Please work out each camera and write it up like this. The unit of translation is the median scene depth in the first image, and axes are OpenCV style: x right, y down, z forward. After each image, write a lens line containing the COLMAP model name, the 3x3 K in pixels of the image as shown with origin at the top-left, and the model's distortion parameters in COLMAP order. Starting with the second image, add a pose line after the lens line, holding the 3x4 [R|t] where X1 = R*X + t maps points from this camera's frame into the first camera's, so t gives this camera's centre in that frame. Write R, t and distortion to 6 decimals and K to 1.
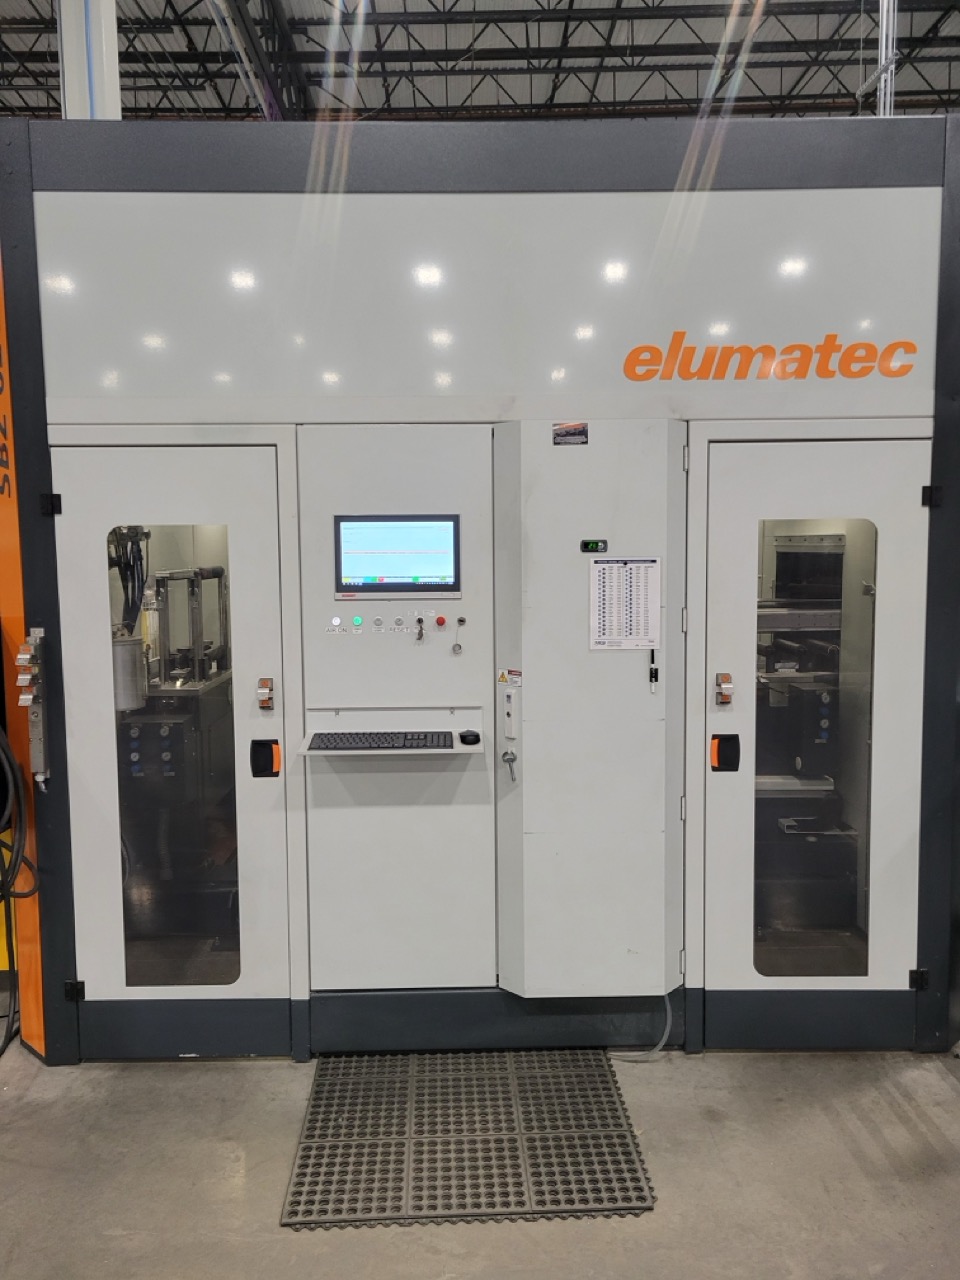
lens RADIAL K [[965.8, 0, 480.0], [0, 965.8, 636.0], [0, 0, 1]] dist [0.058087, -0.008238]
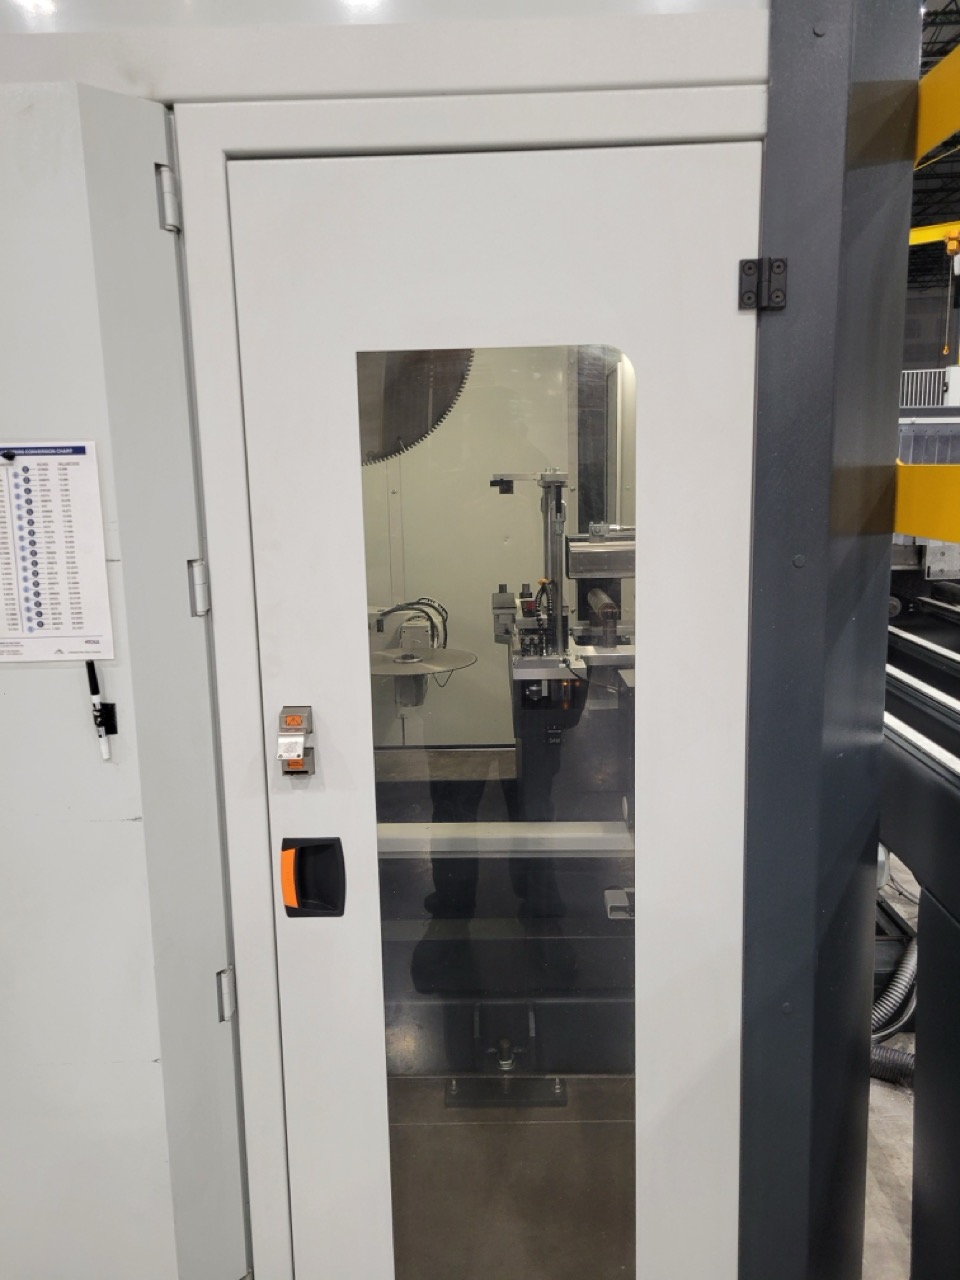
lens RADIAL K [[965.8, 0, 476.2], [0, 965.8, 637.0], [0, 0, 1]] dist [0.058087, -0.008238]
pose [[0.999182, -0.009447, -0.039327, 0.355756], [0.012449, 0.996969, 0.076799, -0.026889], [0.038482, -0.077226, 0.996271, 0.569692]]
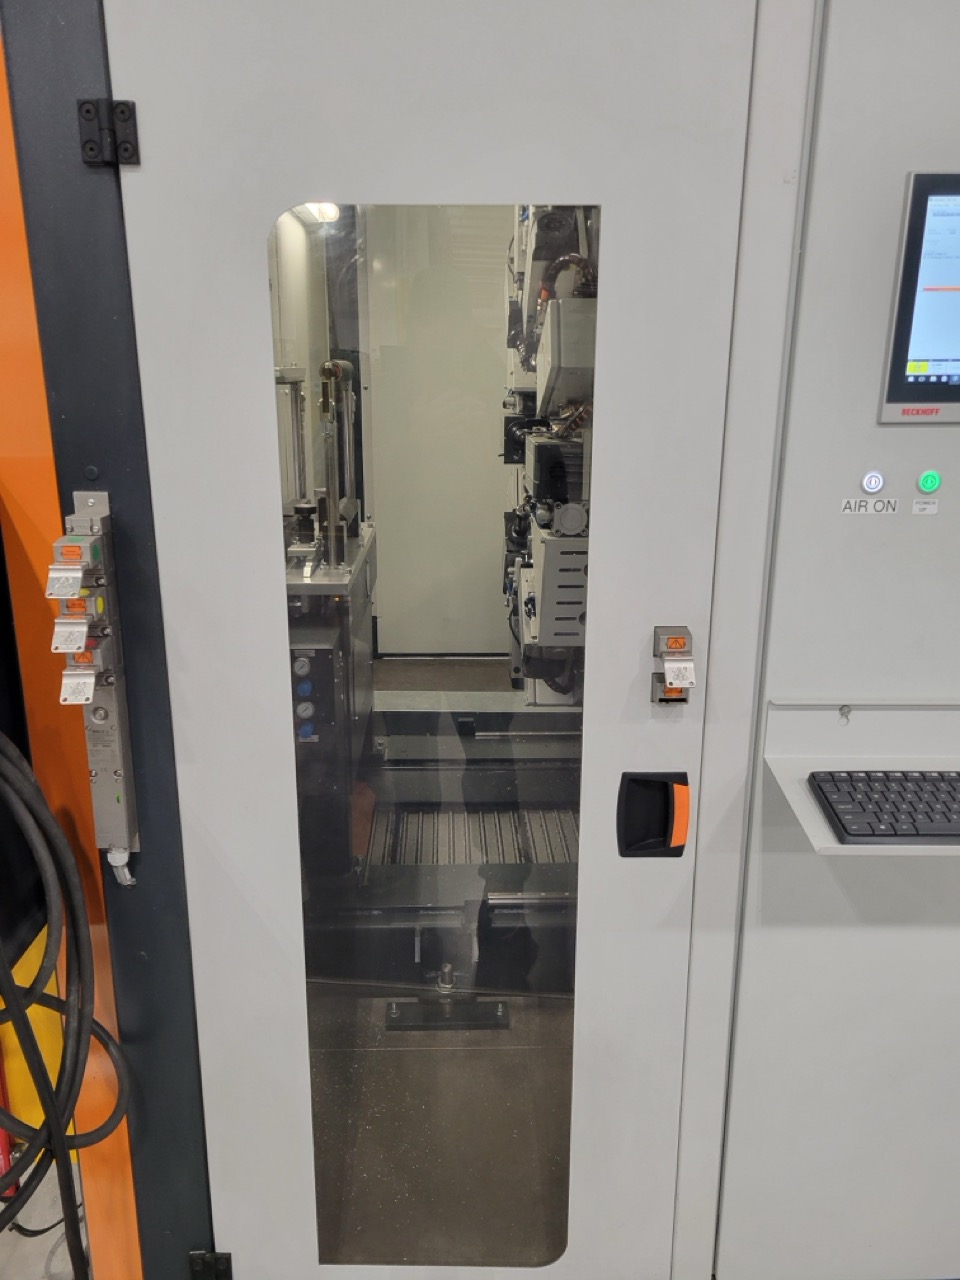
lens RADIAL K [[965.8, 0, 475.1], [0, 965.8, 635.8], [0, 0, 1]] dist [0.058087, -0.008238]
pose [[0.999932, 0.009190, 0.007147, -0.305427], [-0.010305, 0.984335, 0.176007, -0.021664], [-0.005417, -0.176069, 0.984363, 0.614207]]
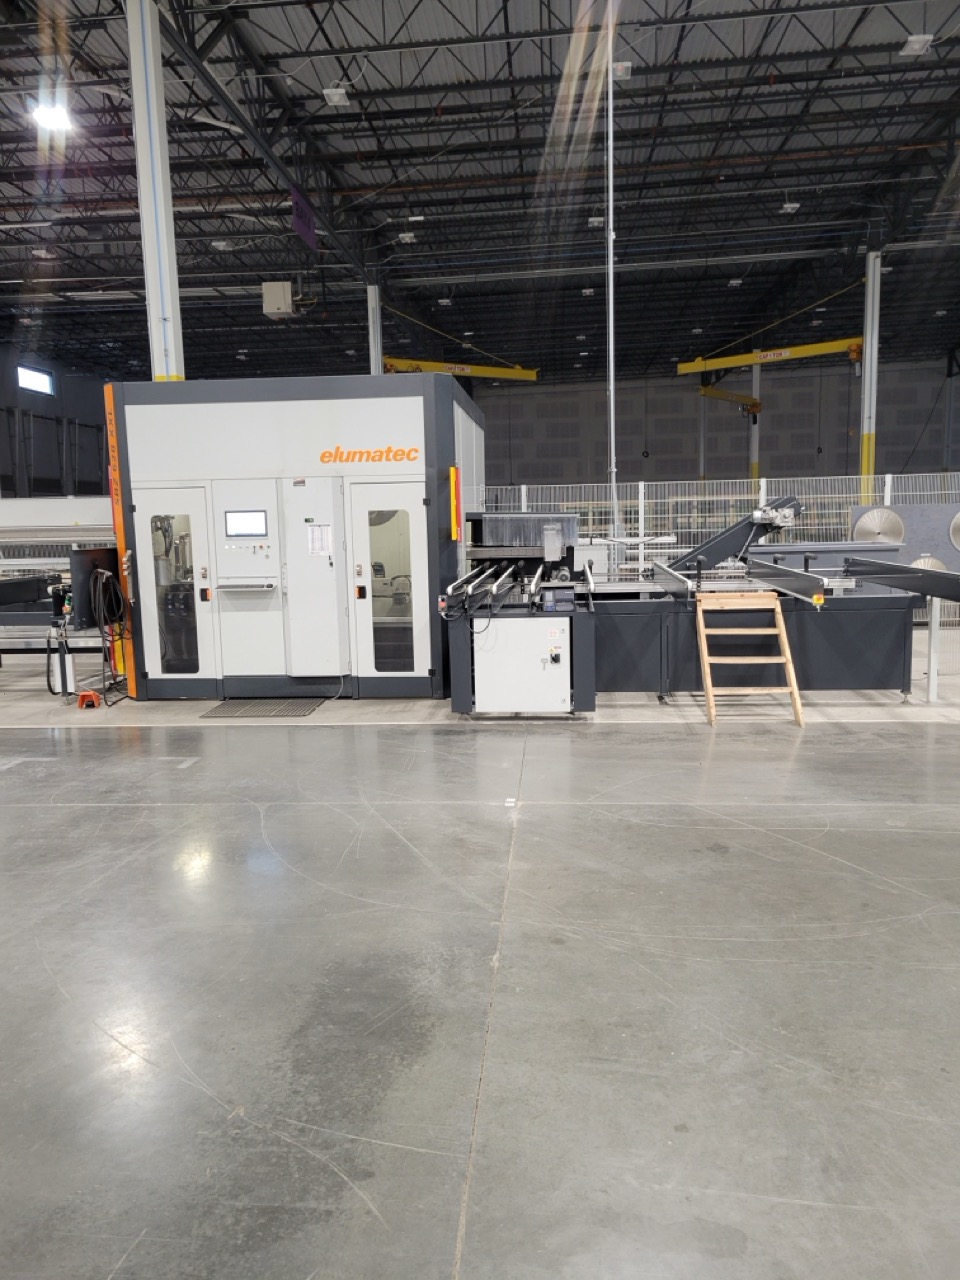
lens RADIAL K [[965.8, 0, 476.9], [0, 965.8, 651.1], [0, 0, 1]] dist [0.058087, -0.008238]
pose [[0.994463, -0.000028, -0.105085, 0.911887], [0.004569, 0.999066, 0.042969, 0.175952], [0.104986, -0.043211, 0.993534, -1.847075]]
